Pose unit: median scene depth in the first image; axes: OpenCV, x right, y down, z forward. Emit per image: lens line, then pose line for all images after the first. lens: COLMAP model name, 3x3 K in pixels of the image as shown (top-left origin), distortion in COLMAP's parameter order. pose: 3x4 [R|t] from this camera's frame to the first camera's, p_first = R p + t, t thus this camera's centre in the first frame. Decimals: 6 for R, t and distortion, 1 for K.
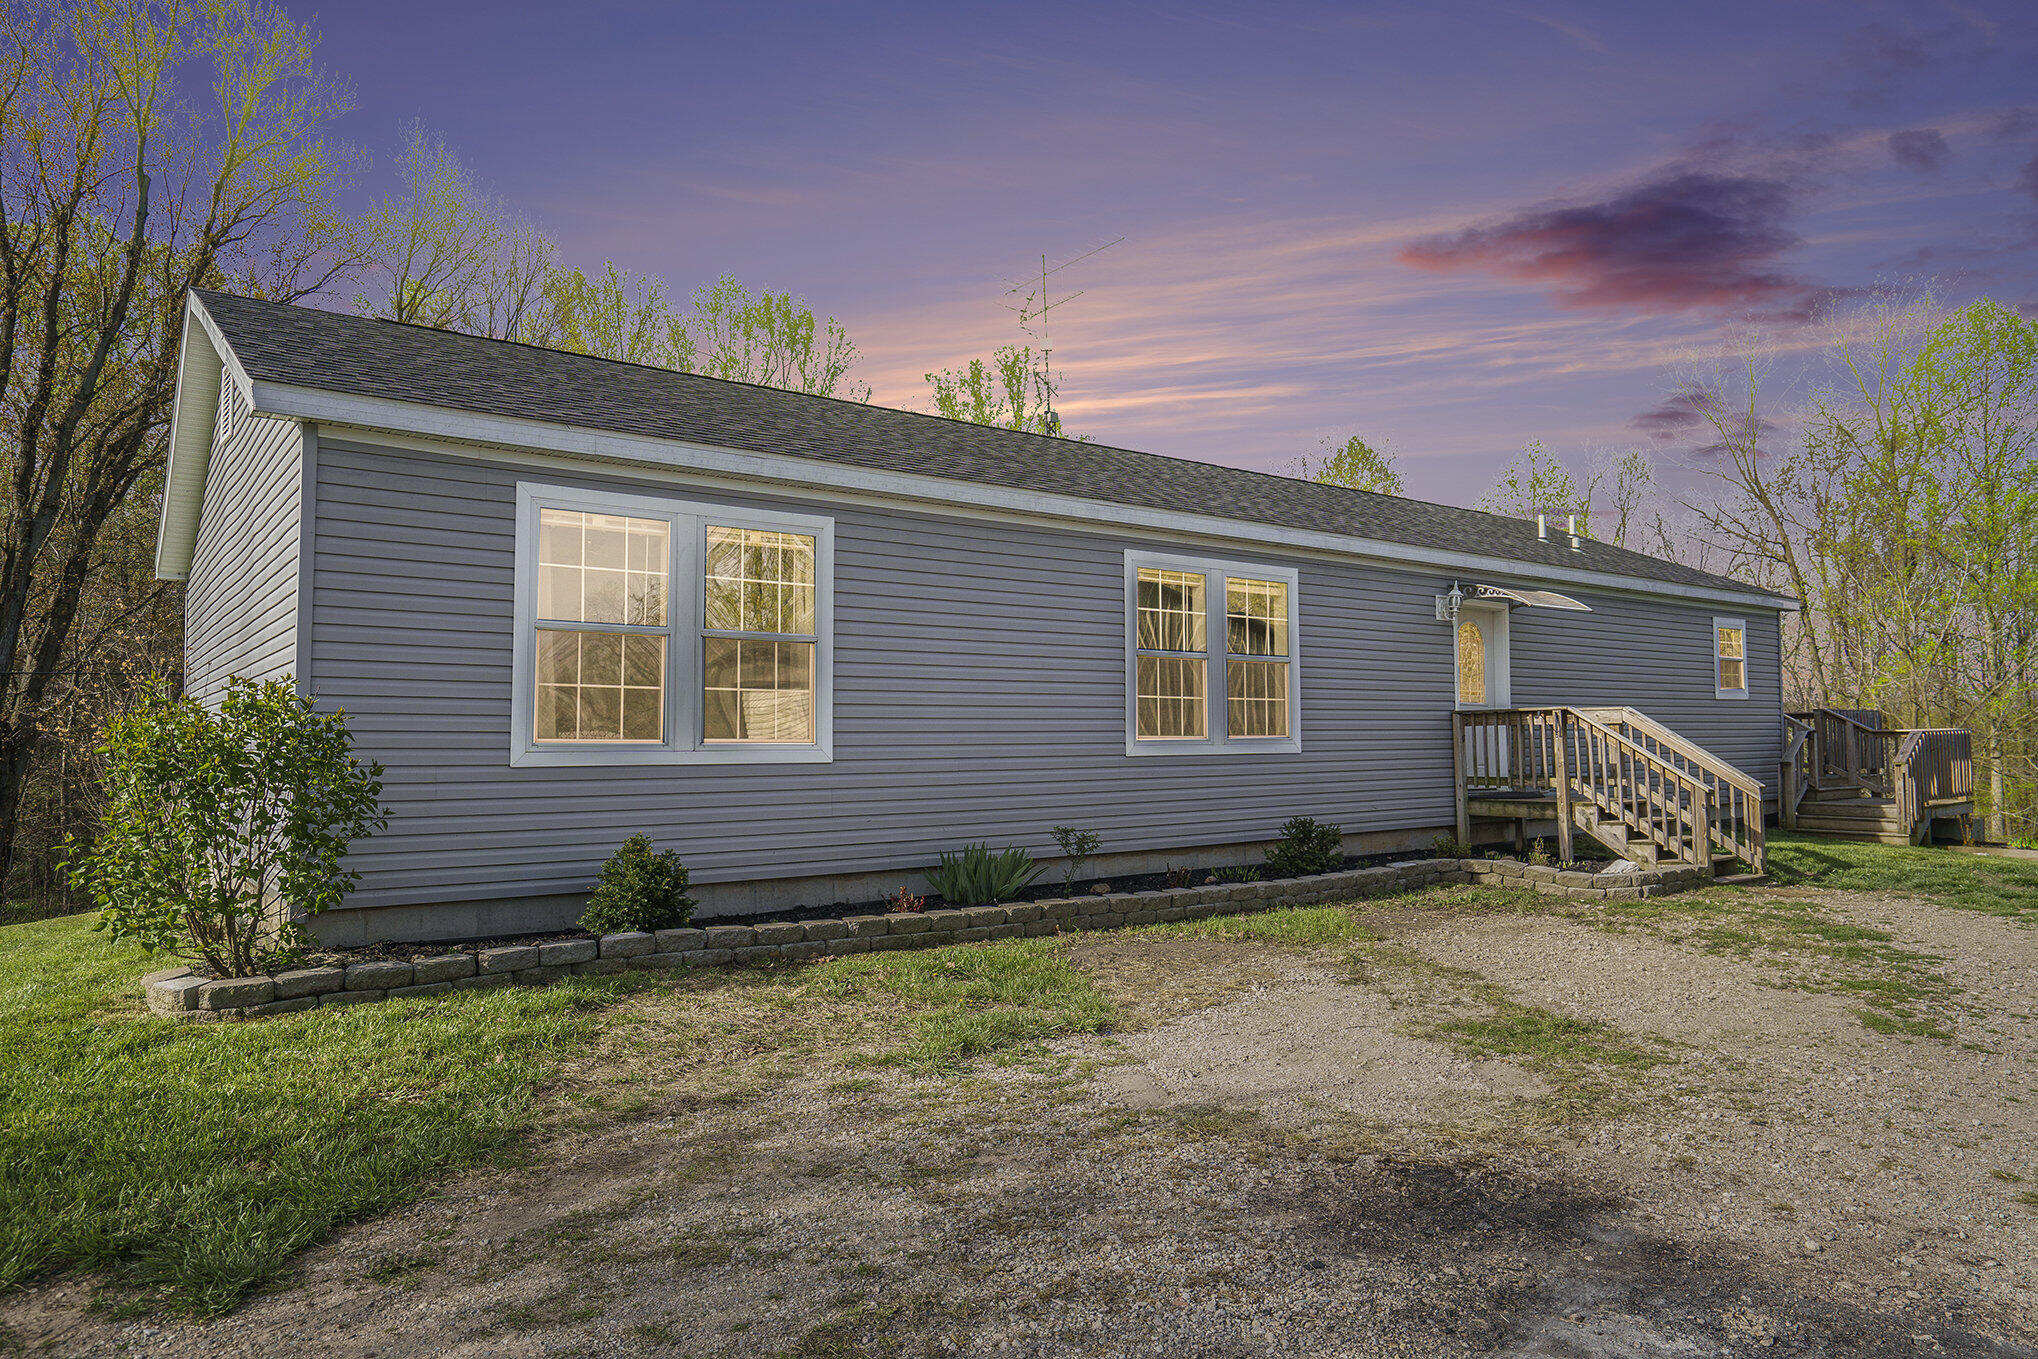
lens RADIAL K [[1259.5, 0, 1010.5], [0, 1259.5, 729.0], [0, 0, 1]] dist [-0.002231, 0.000689]
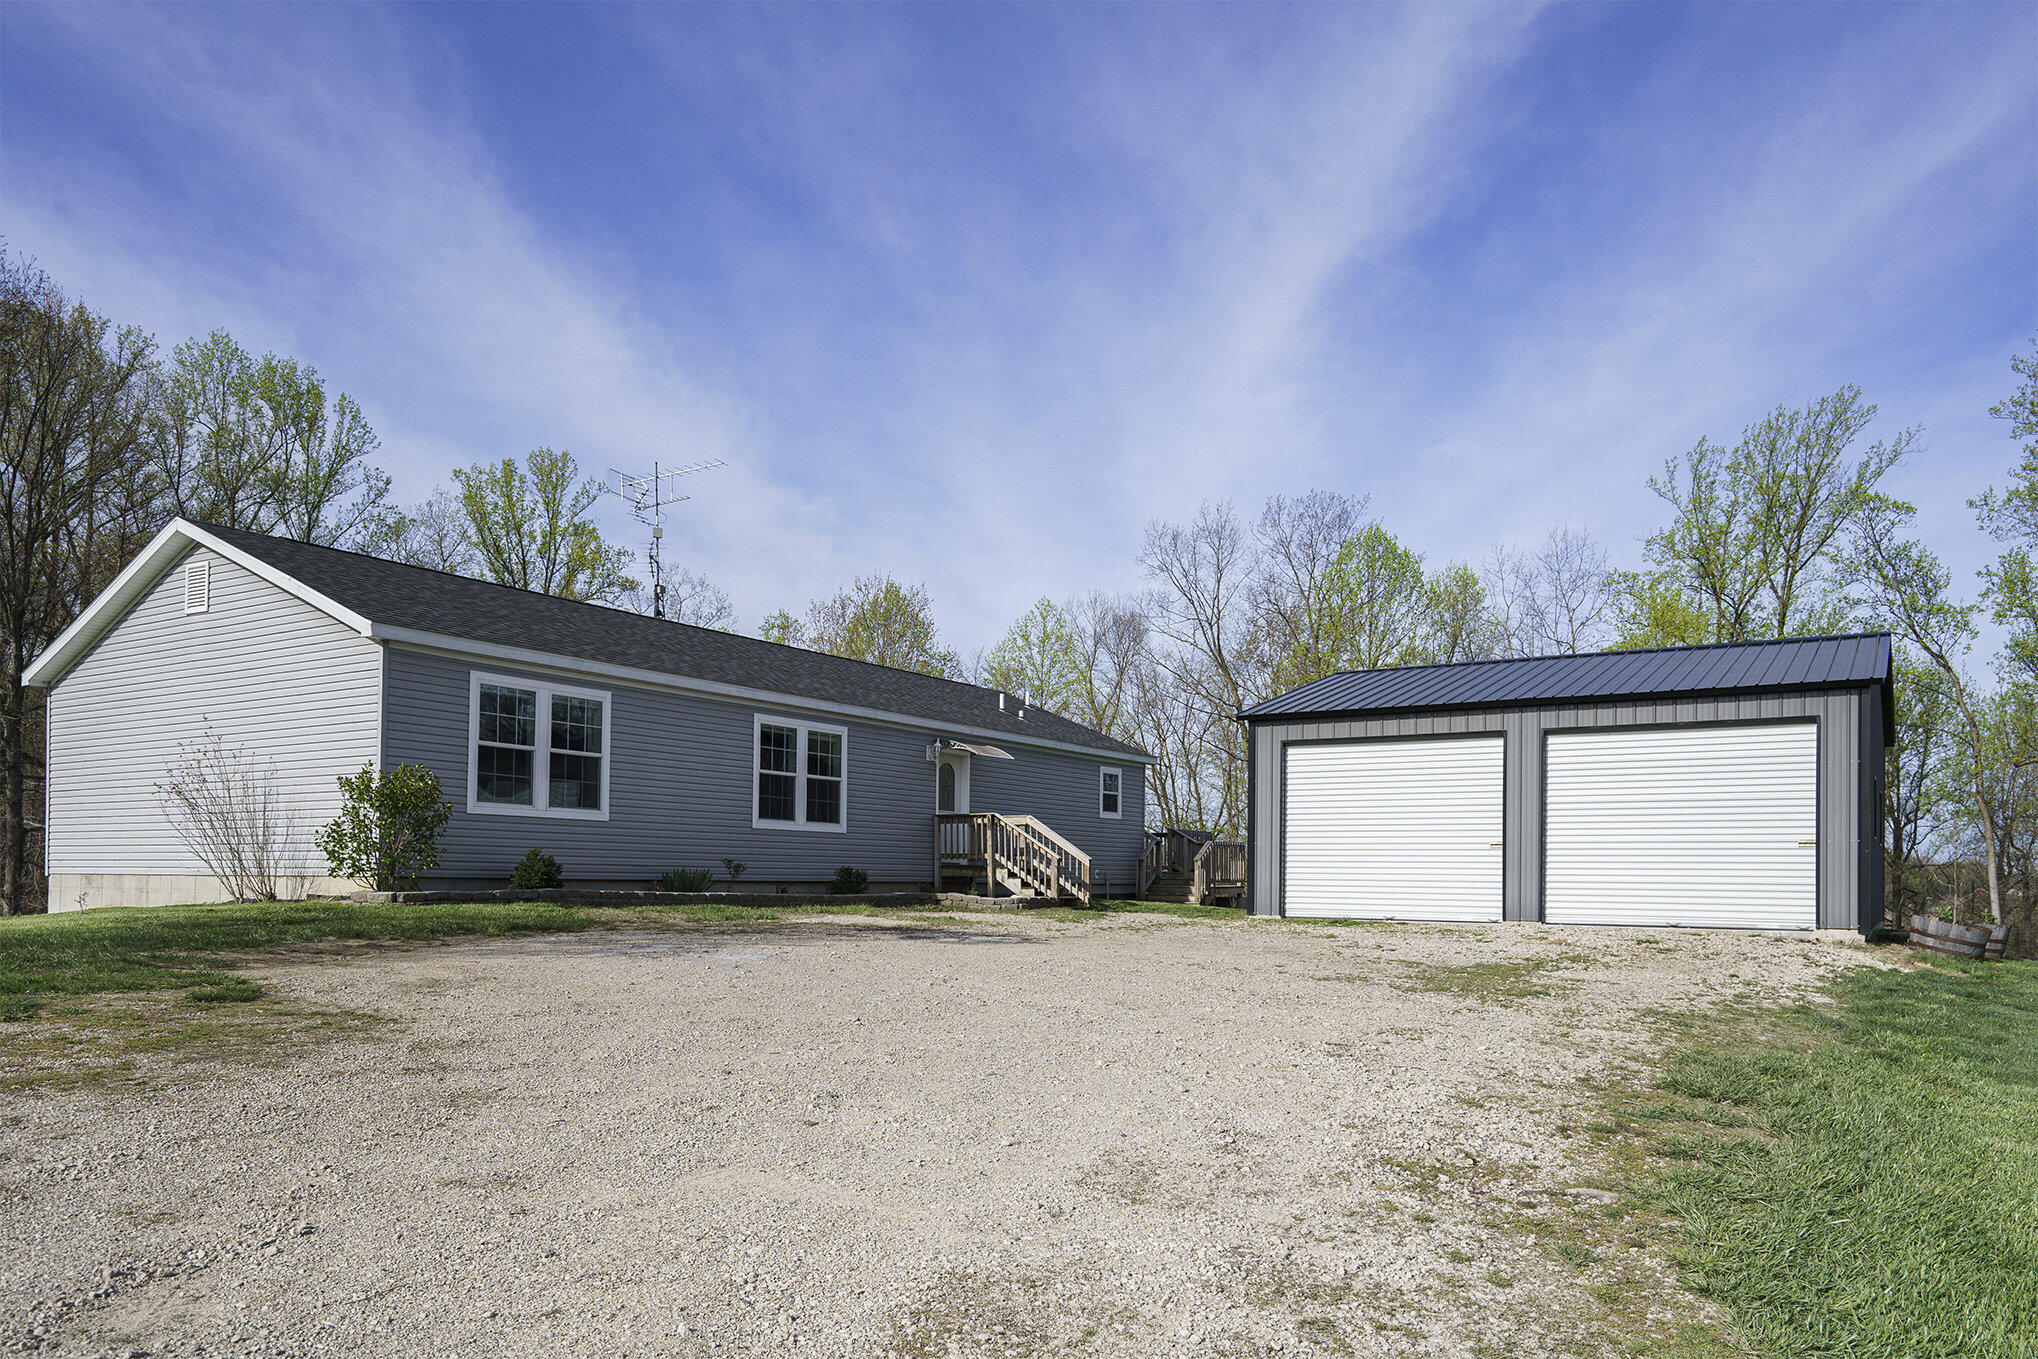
lens RADIAL K [[1598.1, 0, 1019.0], [0, 1598.1, 679.5], [0, 0, 1]] dist [-0.003342, -0.000327]
pose [[0.939533, 0.063413, 0.336537, -0.293700], [-0.020754, 0.991444, -0.128874, 0.085820], [-0.341830, 0.114097, 0.932810, -1.133714]]
